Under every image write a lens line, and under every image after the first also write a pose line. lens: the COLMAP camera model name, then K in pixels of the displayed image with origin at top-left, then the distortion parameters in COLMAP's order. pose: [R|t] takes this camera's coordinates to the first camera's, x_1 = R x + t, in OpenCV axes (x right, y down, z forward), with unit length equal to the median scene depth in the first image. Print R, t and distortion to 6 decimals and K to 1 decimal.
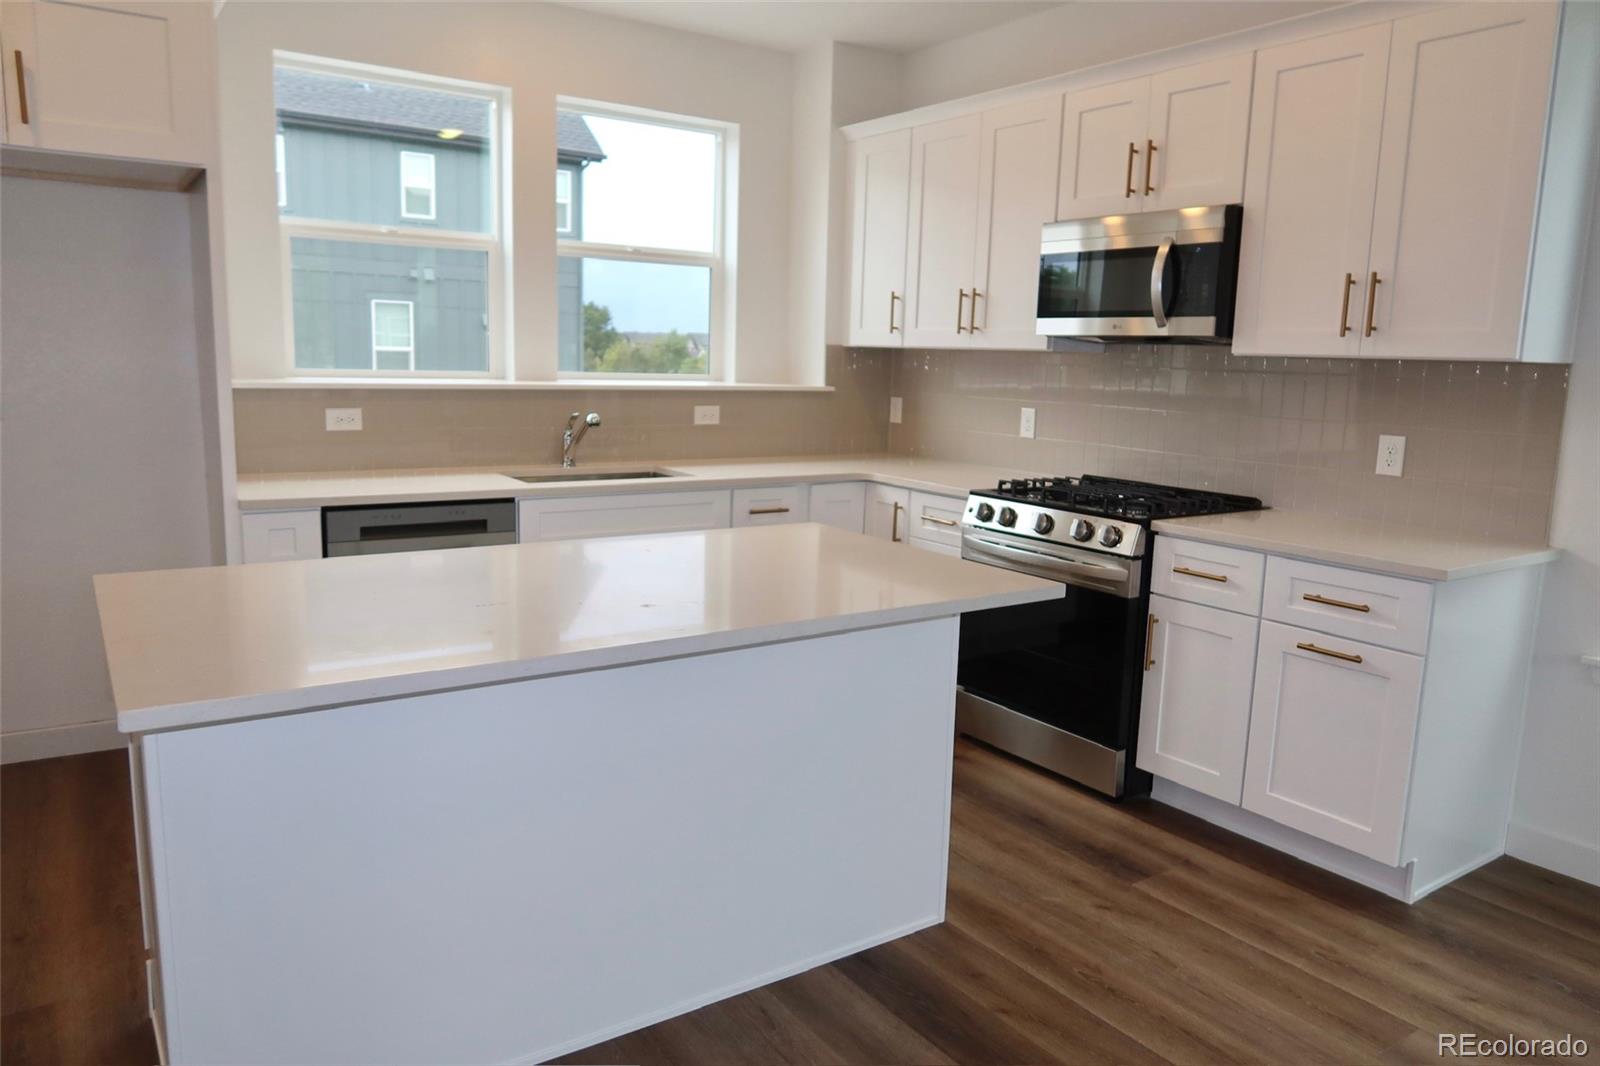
lens RADIAL K [[1096.1, 0, 800.0], [0, 1096.1, 533.0], [0, 0, 1]] dist [-0.021422, -0.000921]
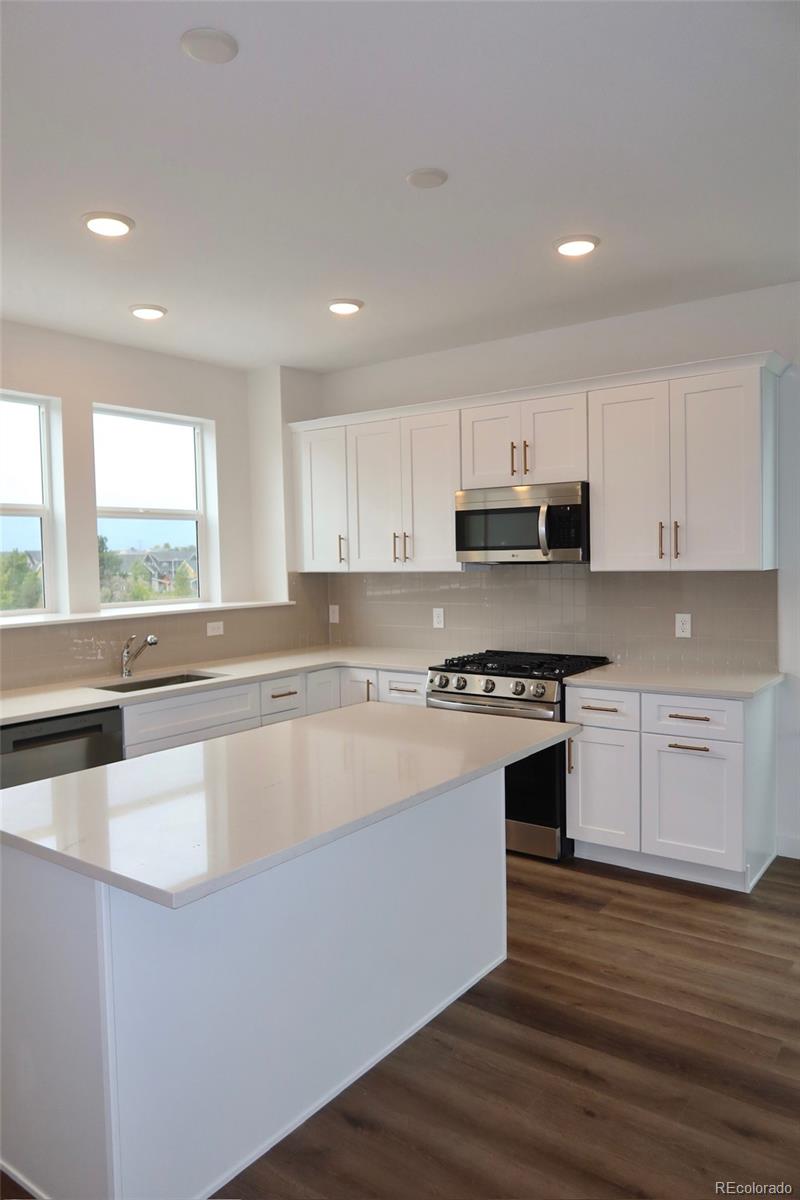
lens RADIAL K [[822.1, 0, 400.0], [0, 822.1, 600.0], [0, 0, 1]] dist [-0.021422, -0.000921]
pose [[0.945369, -0.064206, 0.319618, -0.261928], [0.098488, 0.990852, -0.092264, -0.034833], [-0.310770, 0.118702, 0.943044, -0.060281]]
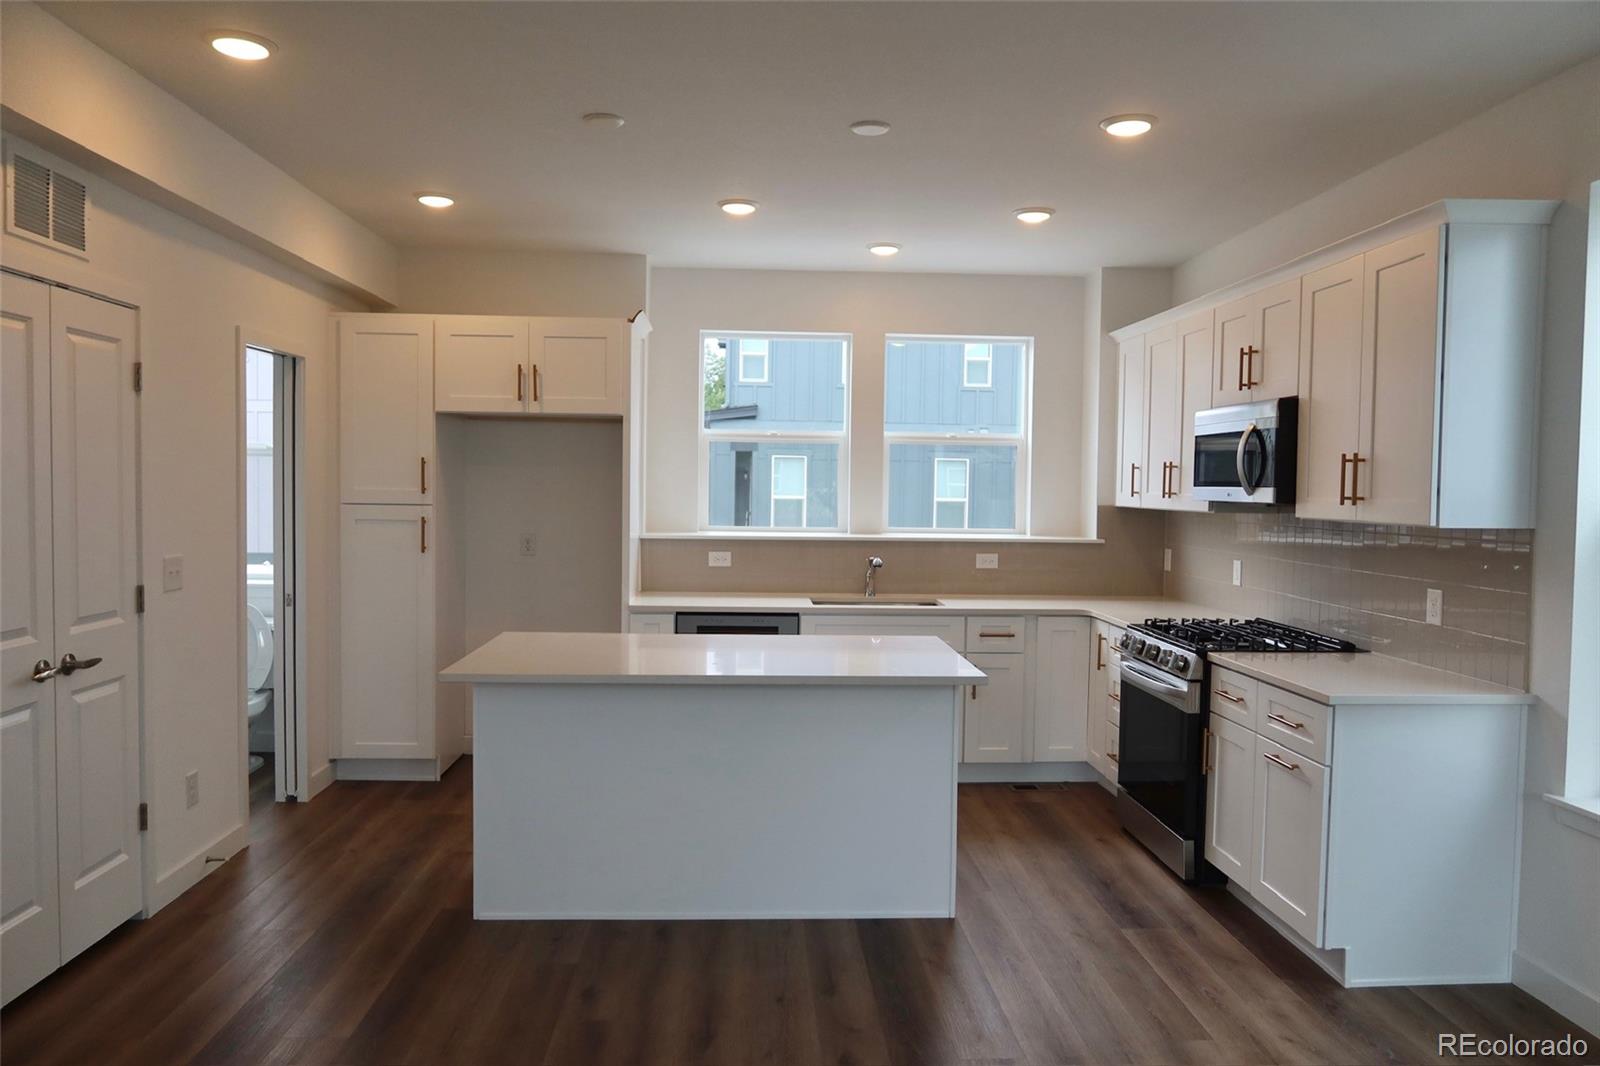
lens RADIAL K [[1096.1, 0, 800.0], [0, 1096.1, 533.0], [0, 0, 1]] dist [-0.021422, -0.000921]
pose [[0.852977, 0.005999, -0.521915, 0.546057], [-0.074303, 0.991146, -0.110042, 0.024711], [0.516633, 0.132643, 0.845870, -0.288241]]
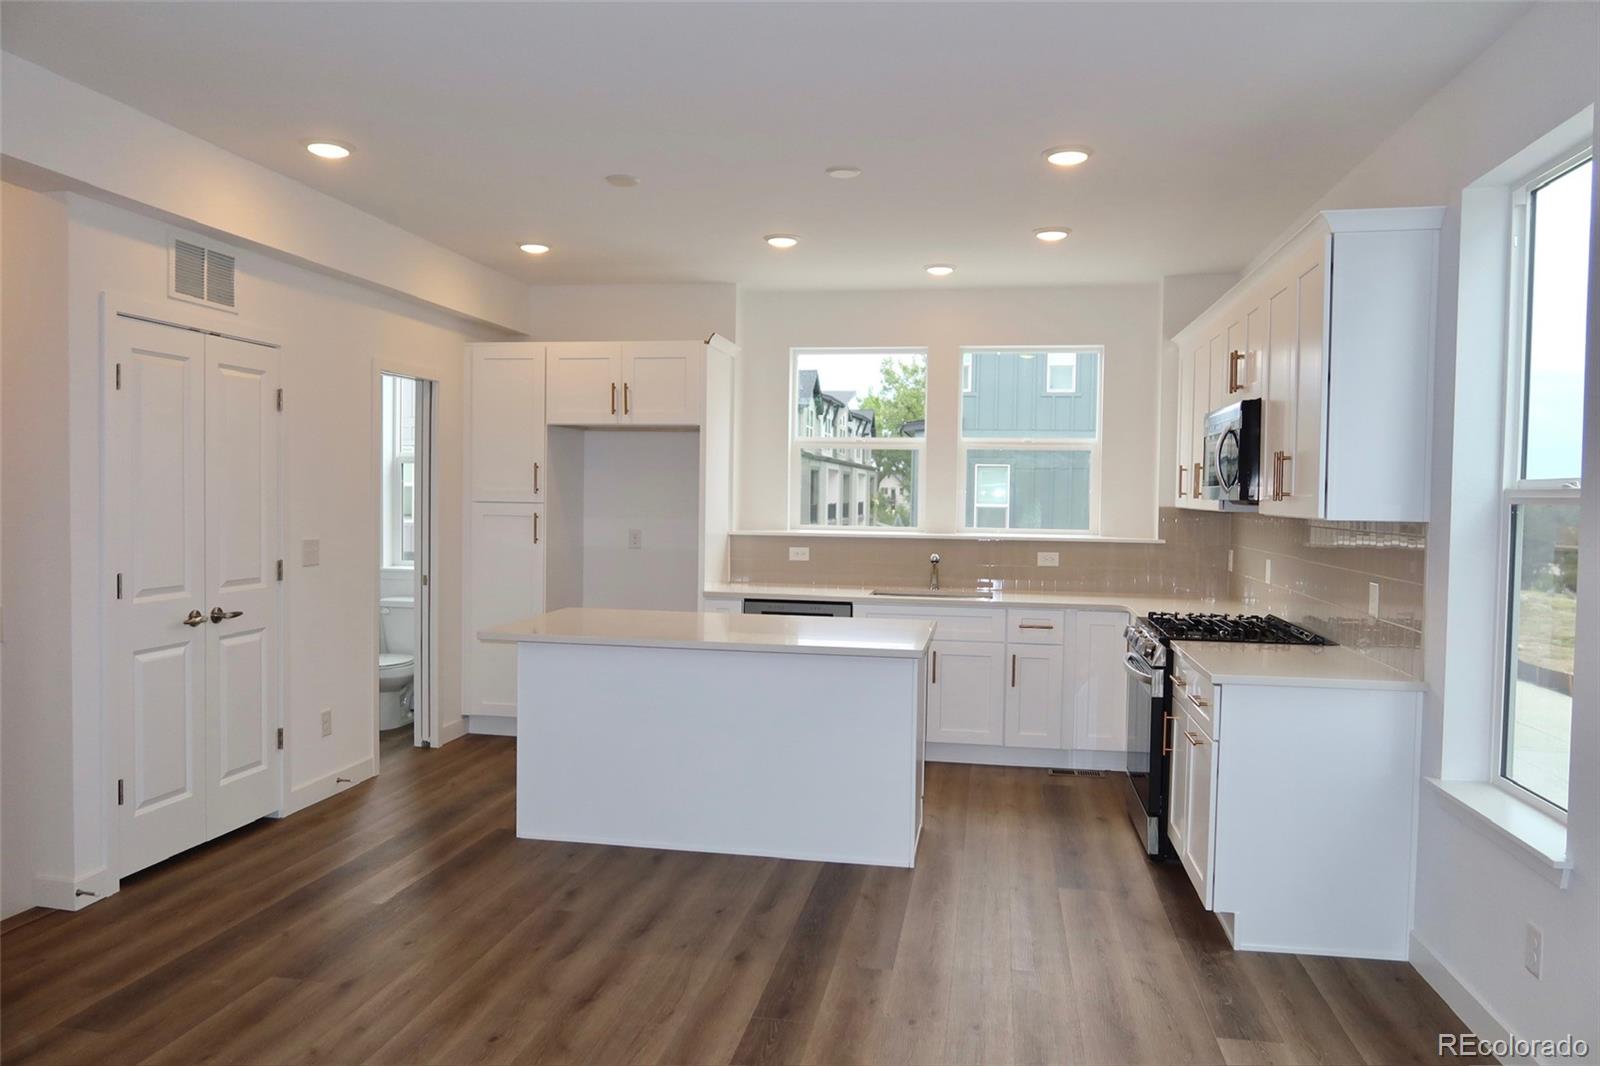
lens RADIAL K [[1096.1, 0, 800.0], [0, 1096.1, 533.0], [0, 0, 1]] dist [-0.021422, -0.000921]
pose [[0.713753, 0.008077, -0.700351, 0.881045], [-0.108159, 0.989210, -0.098820, 0.037838], [0.691996, 0.146283, 0.706925, -0.244758]]
